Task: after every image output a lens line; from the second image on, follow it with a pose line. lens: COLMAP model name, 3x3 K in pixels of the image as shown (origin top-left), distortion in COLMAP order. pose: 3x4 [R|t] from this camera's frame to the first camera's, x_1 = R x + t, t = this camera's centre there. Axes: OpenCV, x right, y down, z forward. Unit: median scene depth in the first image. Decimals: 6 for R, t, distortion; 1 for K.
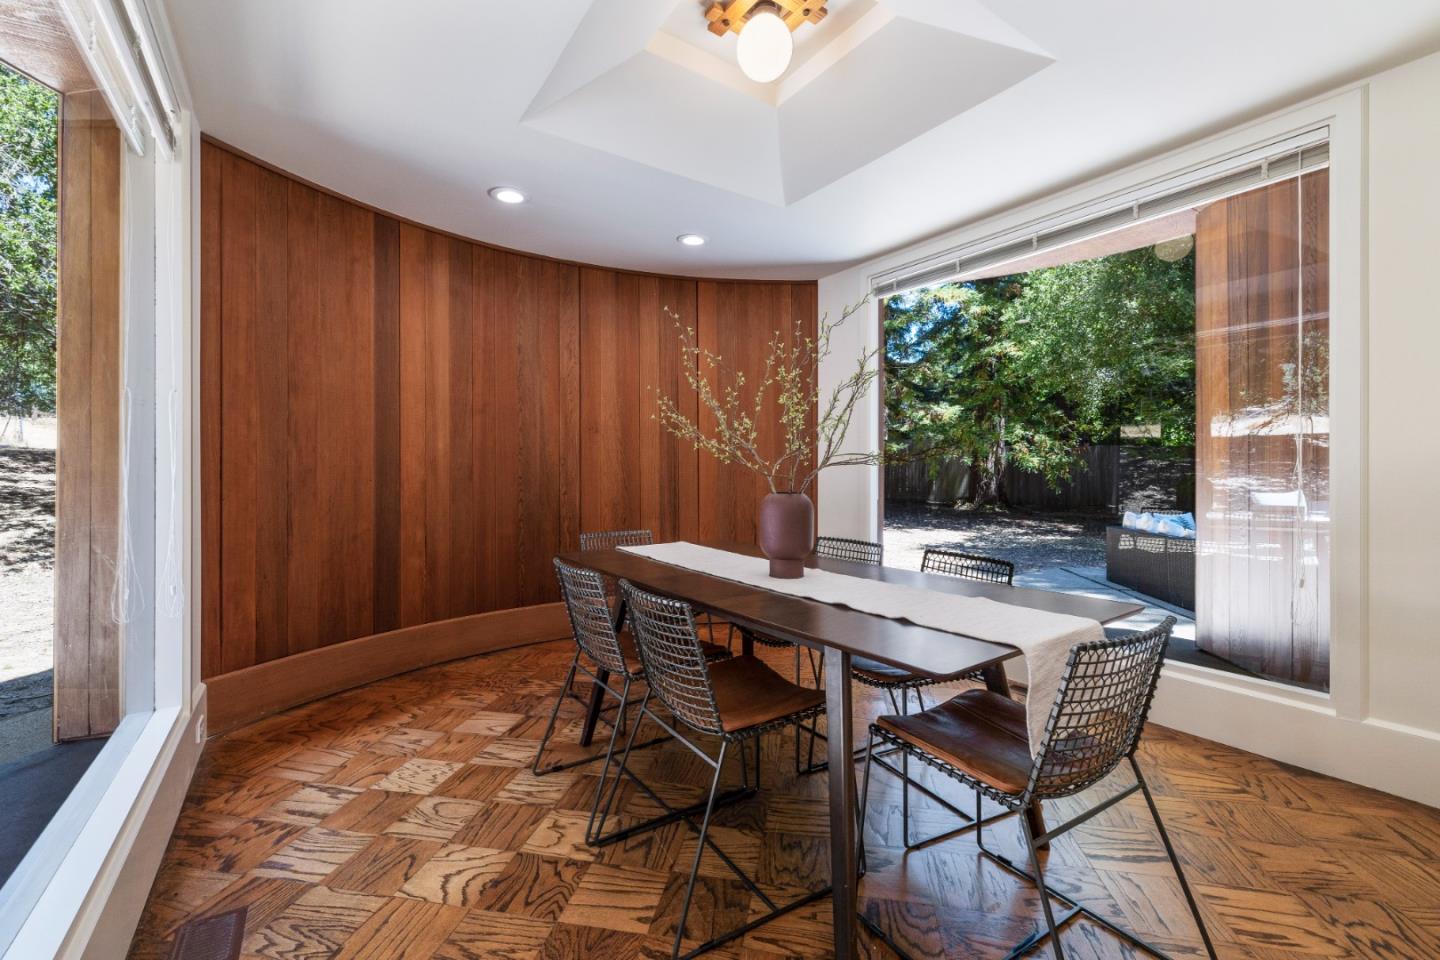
lens RADIAL K [[606.3, 0, 713.6], [0, 606.3, 477.7], [0, 0, 1]] dist [-0.000487, -0.000044]
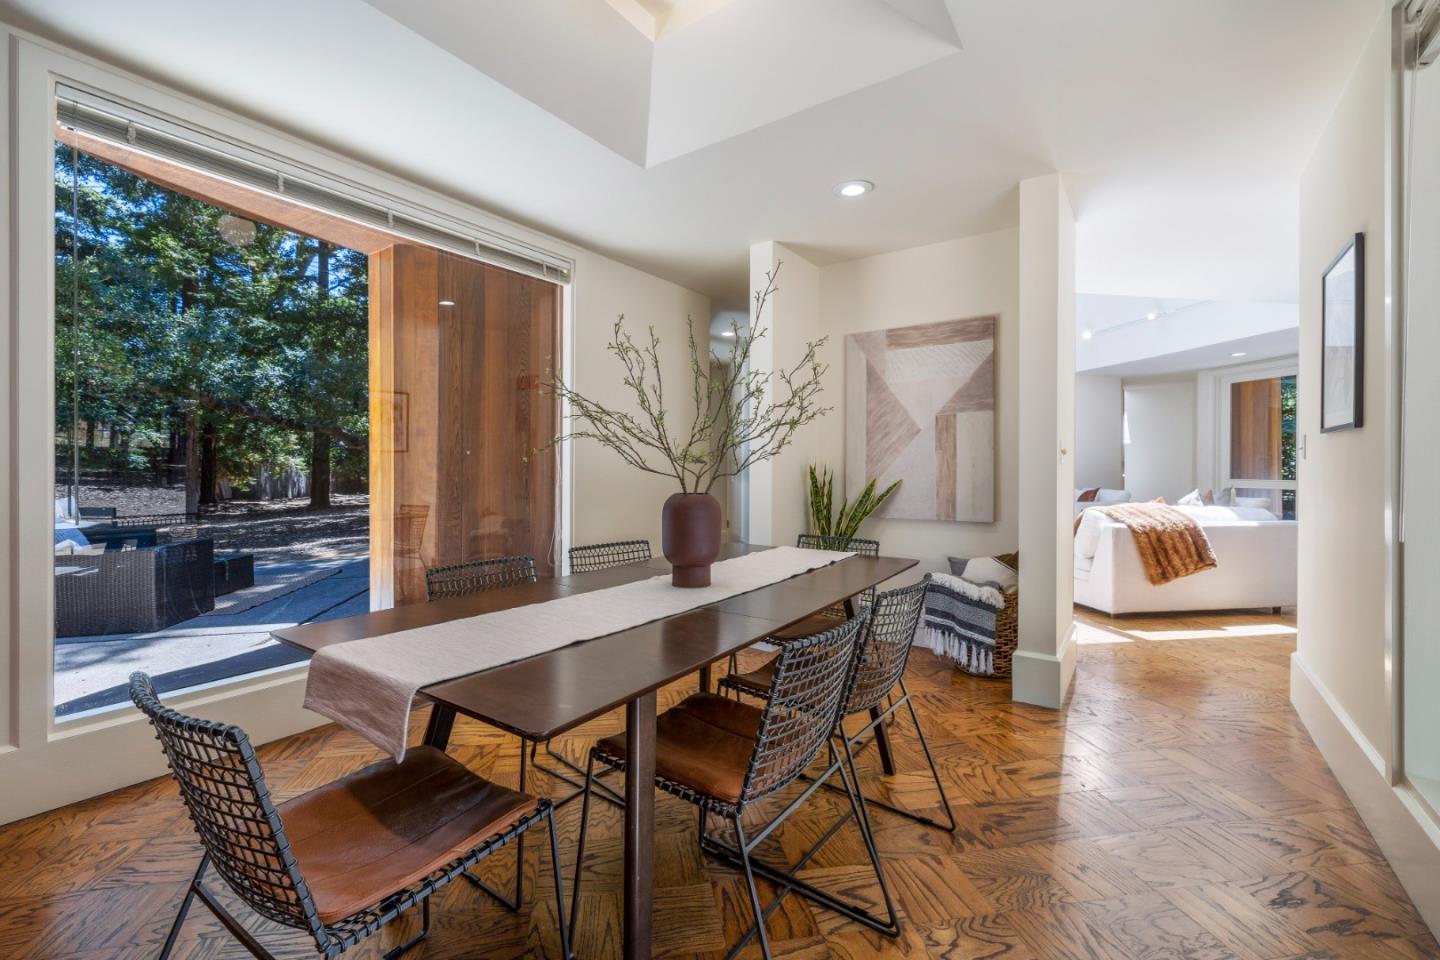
lens RADIAL K [[611.1, 0, 709.0], [0, 611.1, 471.9], [0, 0, 1]] dist [0.000546, 0.000259]
pose [[-0.344271, -0.003658, 0.938863, -0.621476], [0.000457, 0.999992, 0.004064, -0.007413], [-0.938870, 0.001828, -0.344266, 1.067577]]
